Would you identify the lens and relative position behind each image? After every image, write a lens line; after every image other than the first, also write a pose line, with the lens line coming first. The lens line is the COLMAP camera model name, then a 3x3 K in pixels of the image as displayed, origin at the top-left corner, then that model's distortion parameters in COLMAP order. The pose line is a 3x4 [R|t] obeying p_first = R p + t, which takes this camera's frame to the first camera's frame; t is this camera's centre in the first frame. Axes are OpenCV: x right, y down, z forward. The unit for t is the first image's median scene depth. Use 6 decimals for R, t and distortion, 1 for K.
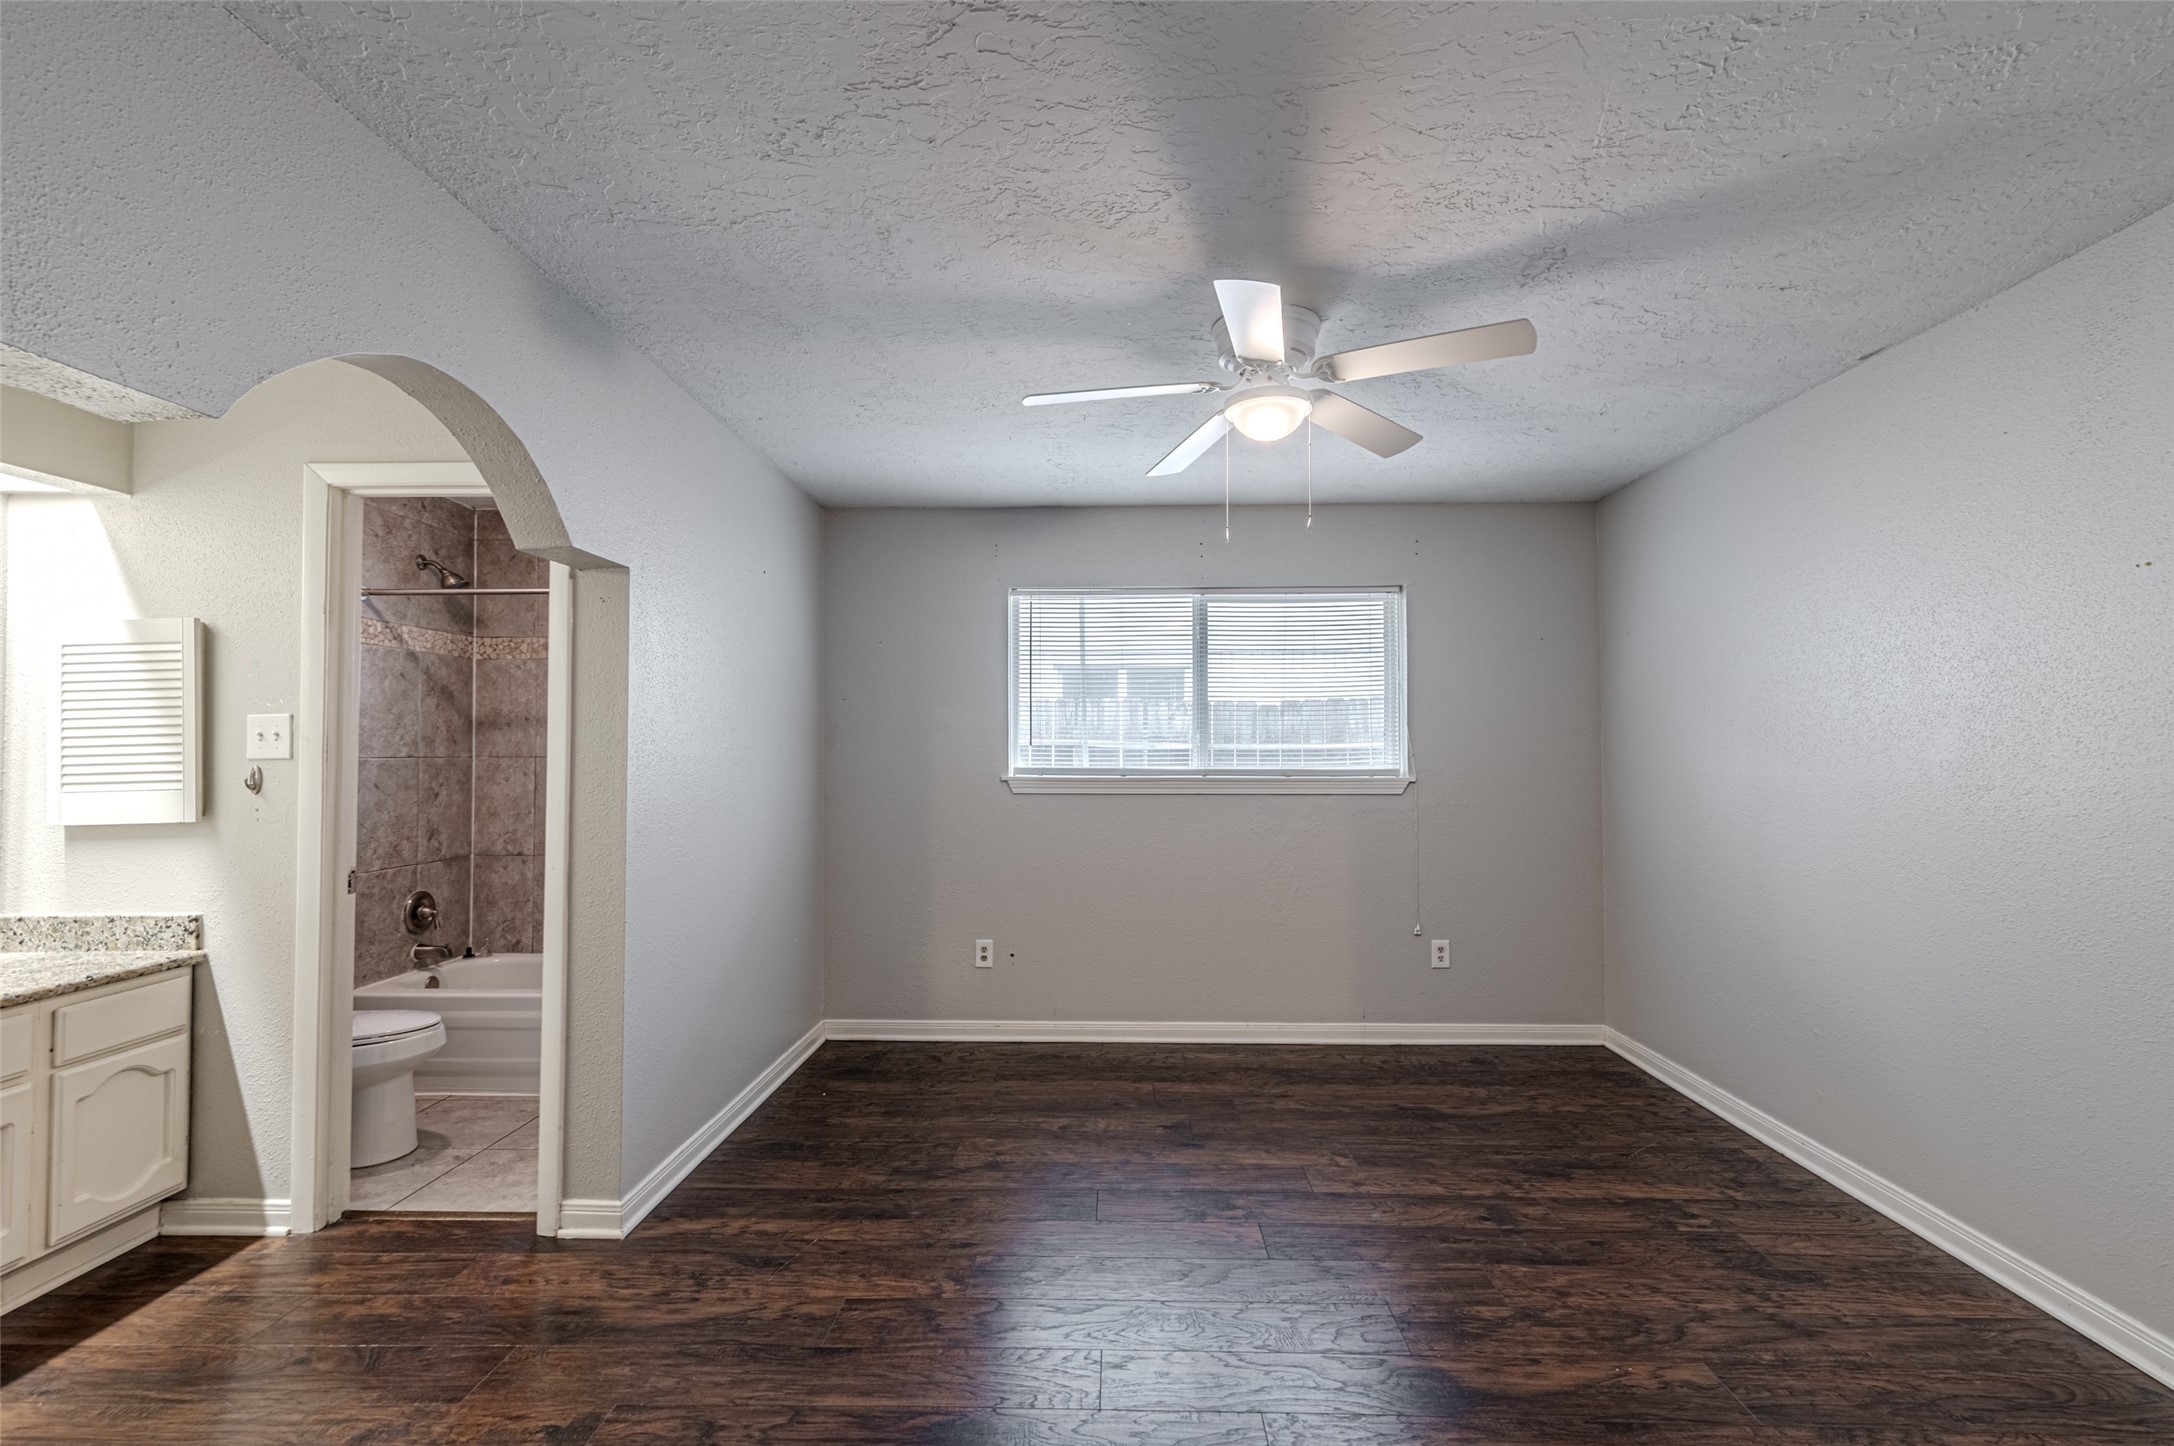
lens RADIAL K [[981.5, 0, 1086.7], [0, 981.5, 728.8], [0, 0, 1]] dist [0.018180, -0.002379]
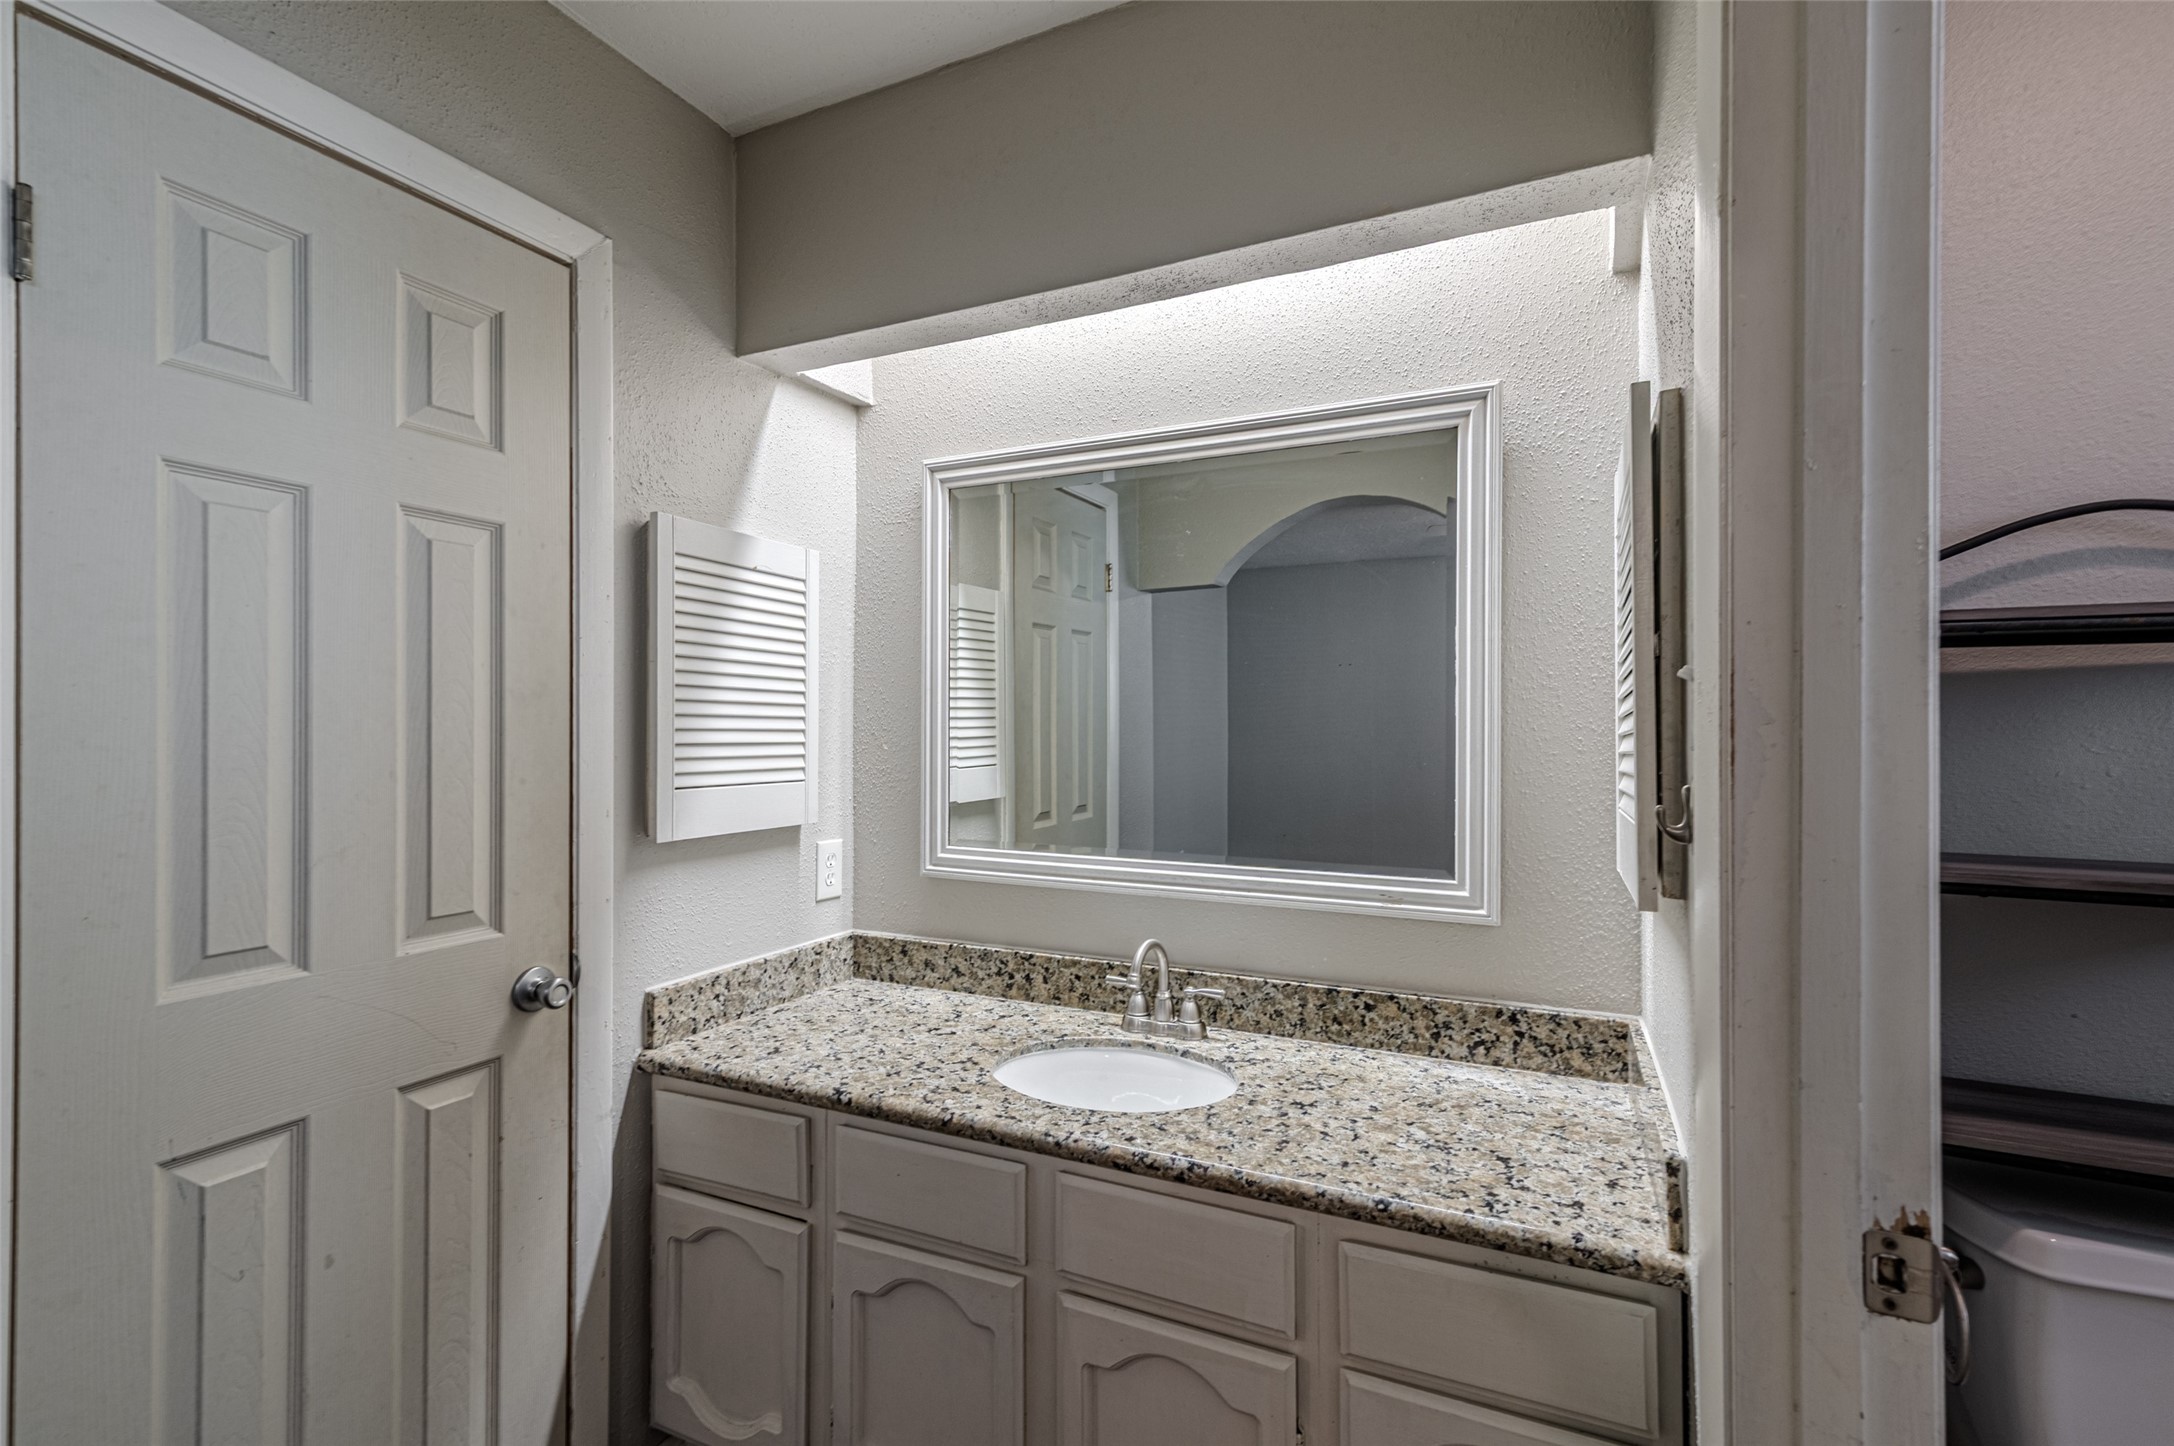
lens RADIAL K [[981.5, 0, 1092.3], [0, 981.5, 719.7], [0, 0, 1]] dist [0.018180, -0.002379]
pose [[-0.400252, -0.008826, -0.916363, -0.298607], [0.020743, 0.999610, -0.018687, 0.014972], [0.916171, -0.026487, -0.399912, 0.621002]]
